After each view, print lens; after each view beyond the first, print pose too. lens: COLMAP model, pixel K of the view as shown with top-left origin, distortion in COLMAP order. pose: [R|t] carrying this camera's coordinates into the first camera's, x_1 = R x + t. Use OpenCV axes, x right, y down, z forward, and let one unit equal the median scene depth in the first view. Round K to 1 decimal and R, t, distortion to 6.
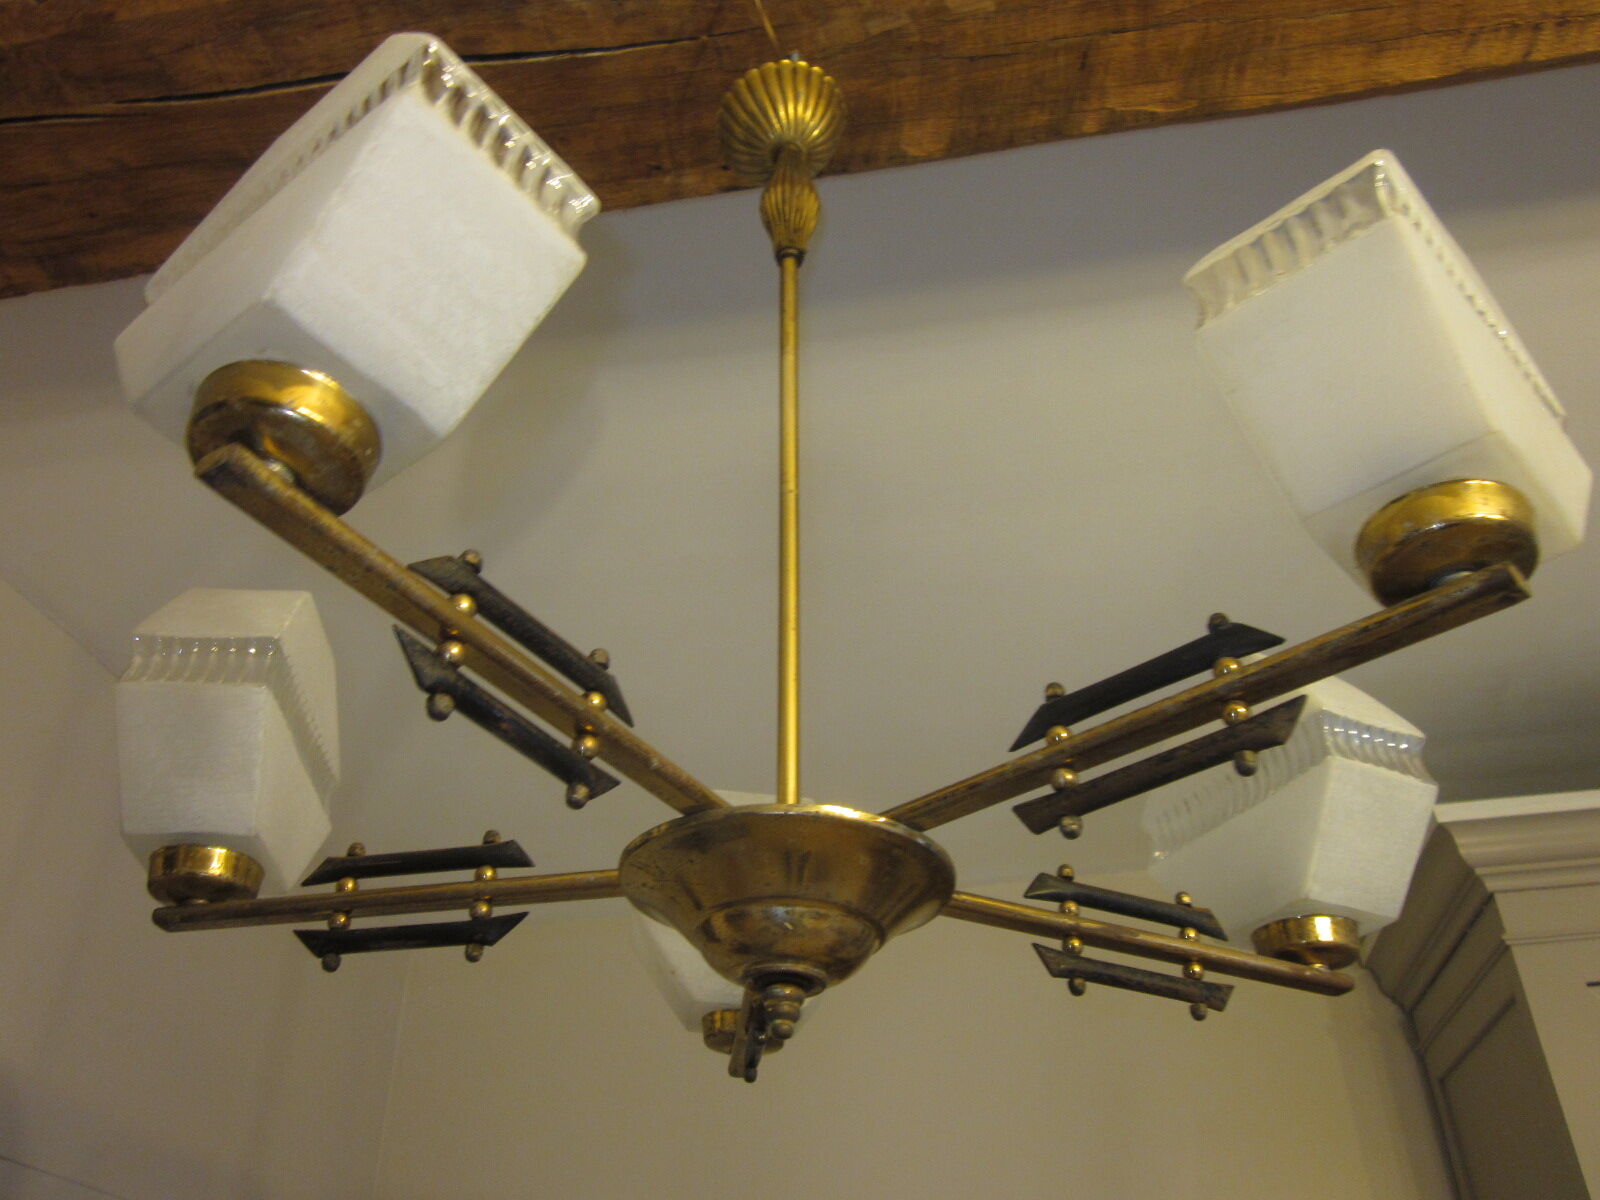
lens RADIAL K [[1326.0, 0, 809.4], [0, 1326.0, 597.4], [0, 0, 1]] dist [-0.013558, -0.012245]
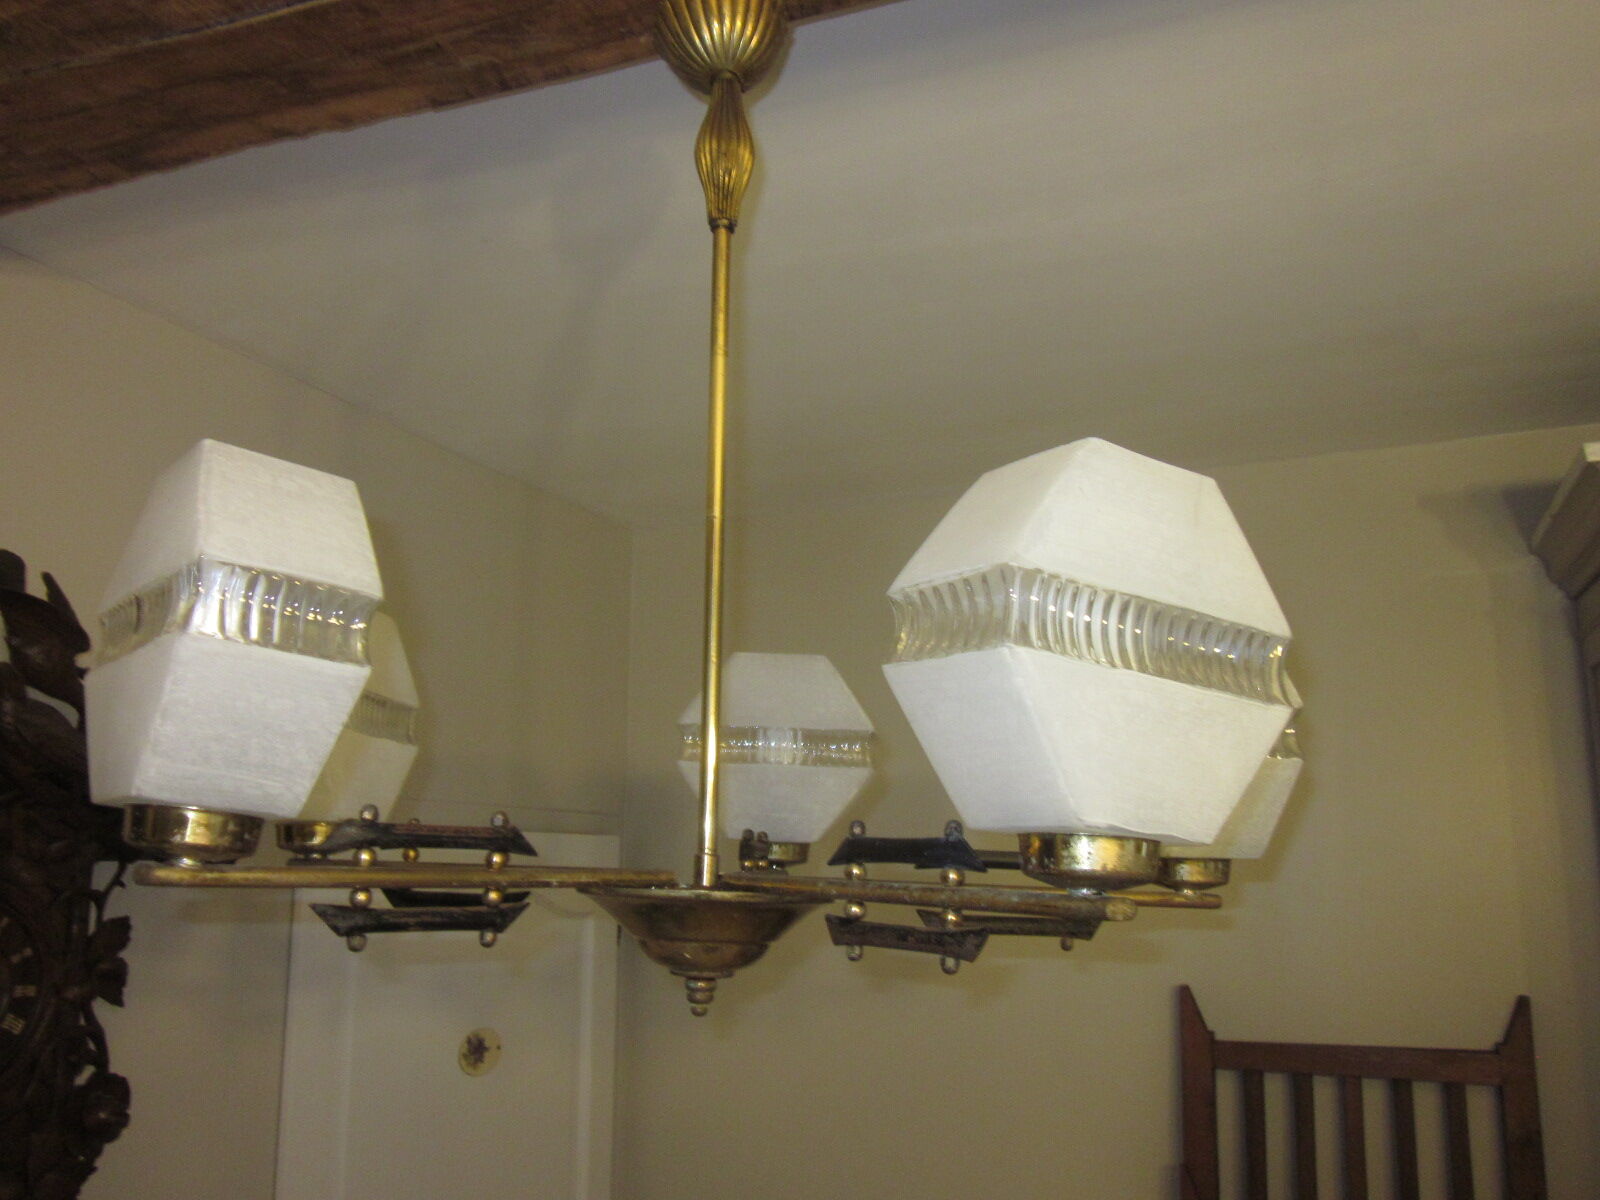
lens RADIAL K [[1326.0, 0, 805.3], [0, 1326.0, 603.5], [0, 0, 1]] dist [-0.013558, -0.012245]
pose [[0.977078, -0.021623, -0.211780, 0.251306], [0.106707, 0.910573, 0.399338, -0.384216], [0.184206, -0.412783, 0.892008, -0.013483]]
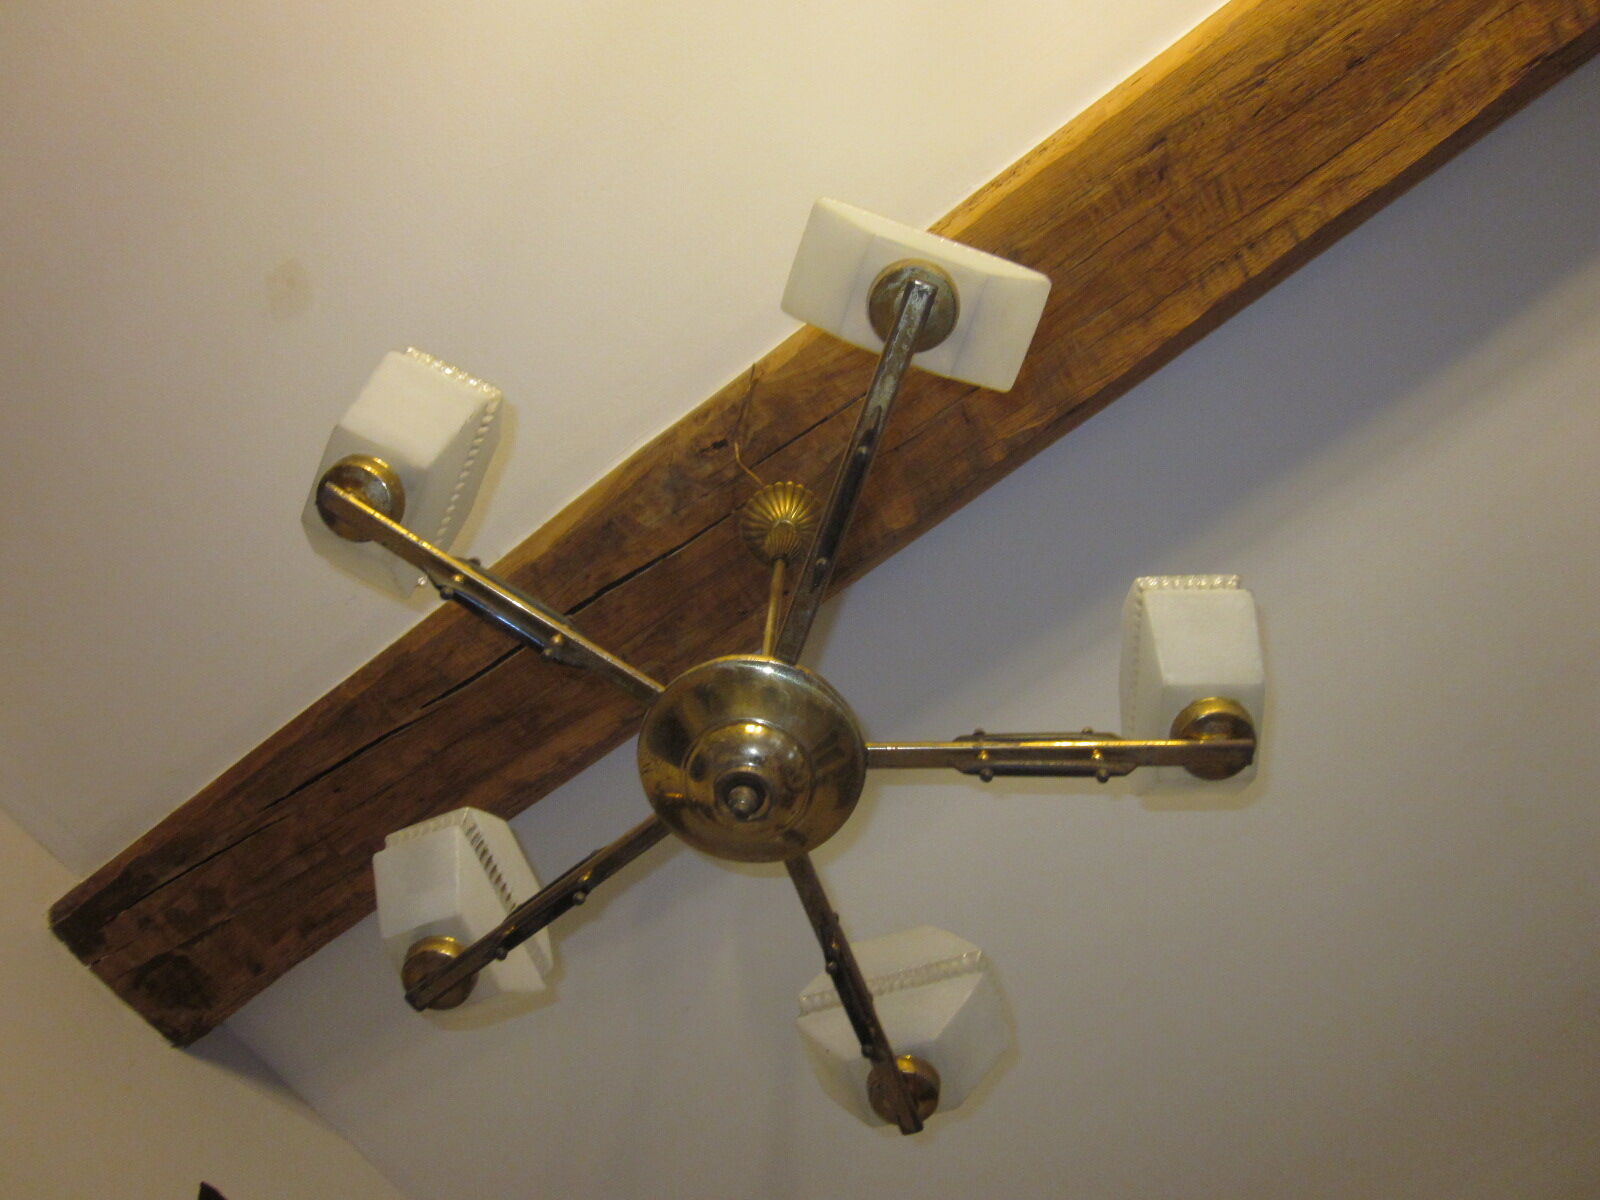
lens RADIAL K [[1326.0, 0, 789.3], [0, 1326.0, 607.2], [0, 0, 1]] dist [-0.013558, -0.012245]
pose [[0.893337, -0.411015, -0.181702, 0.239088], [0.234180, 0.770870, -0.592385, 0.665369], [0.383548, 0.486648, 0.784898, -0.156434]]
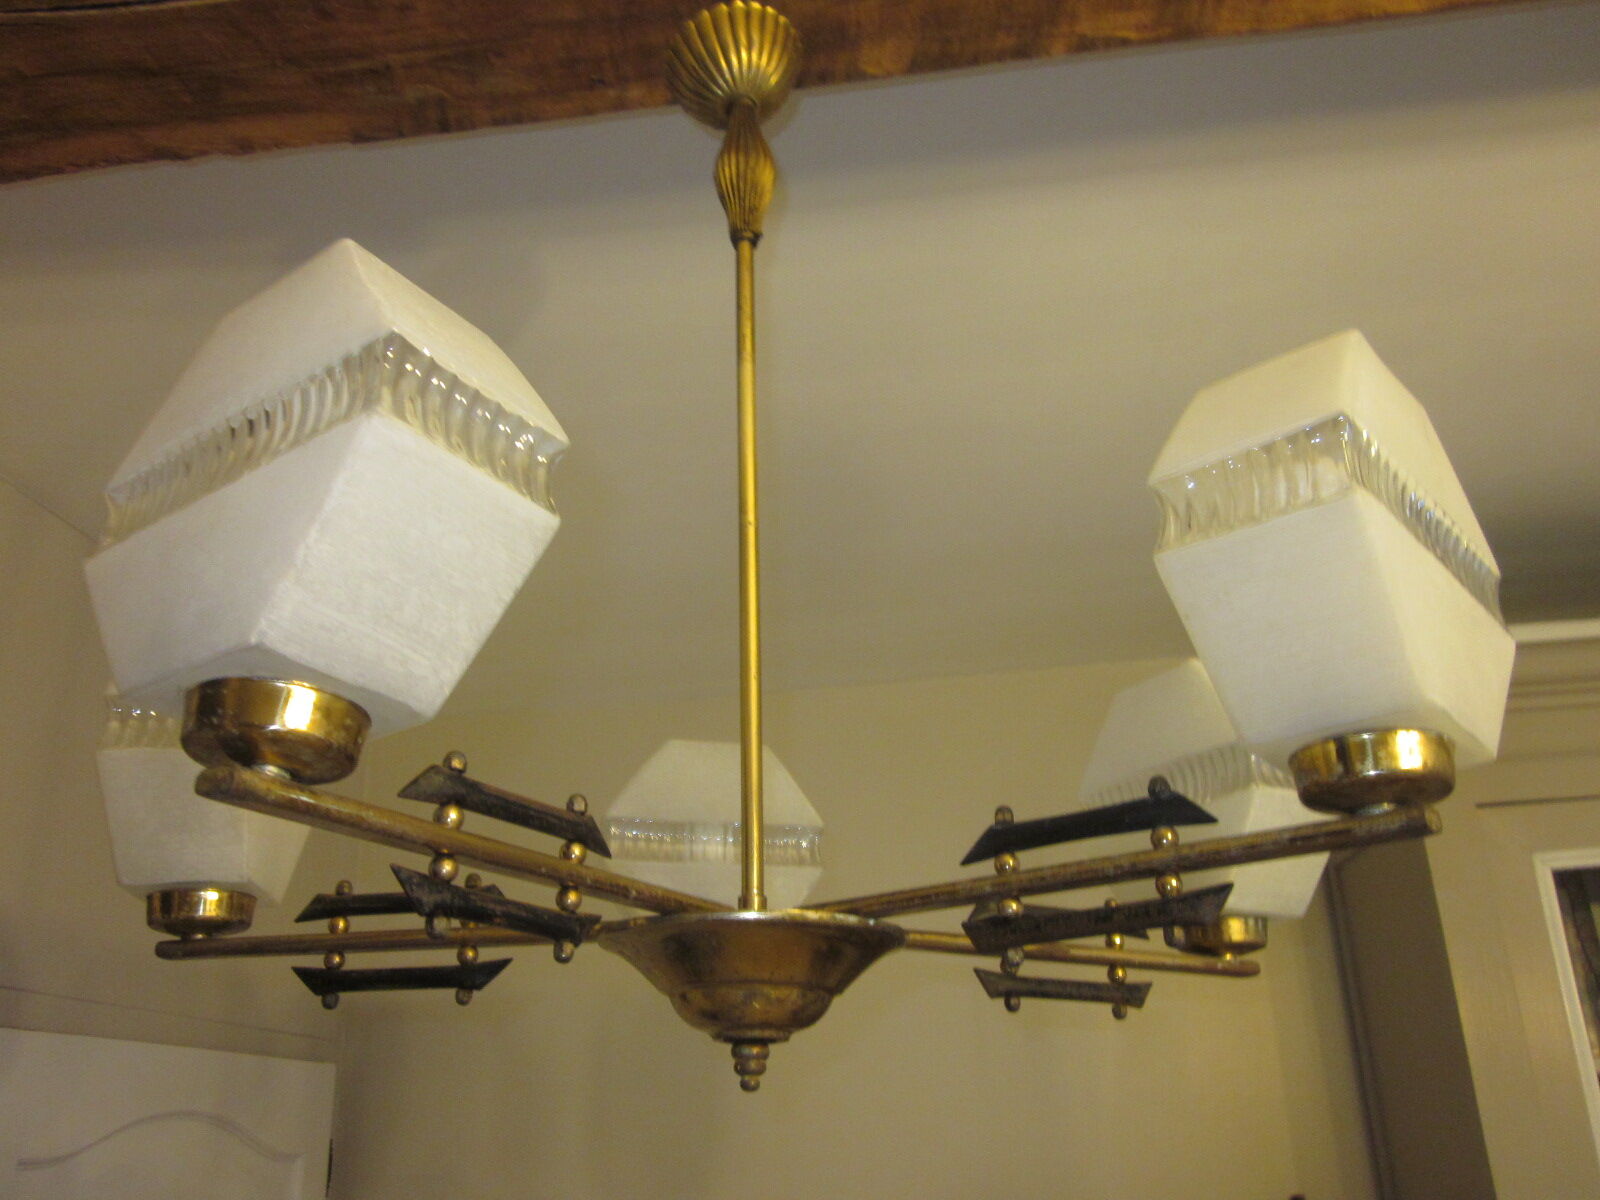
lens RADIAL K [[1326.0, 0, 806.5], [0, 1326.0, 595.3], [0, 0, 1]] dist [-0.013558, -0.012245]
pose [[0.999048, -0.004183, 0.043428, -0.012940], [-0.005268, 0.976545, 0.215251, -0.207680], [-0.043310, -0.215274, 0.975593, -0.001059]]
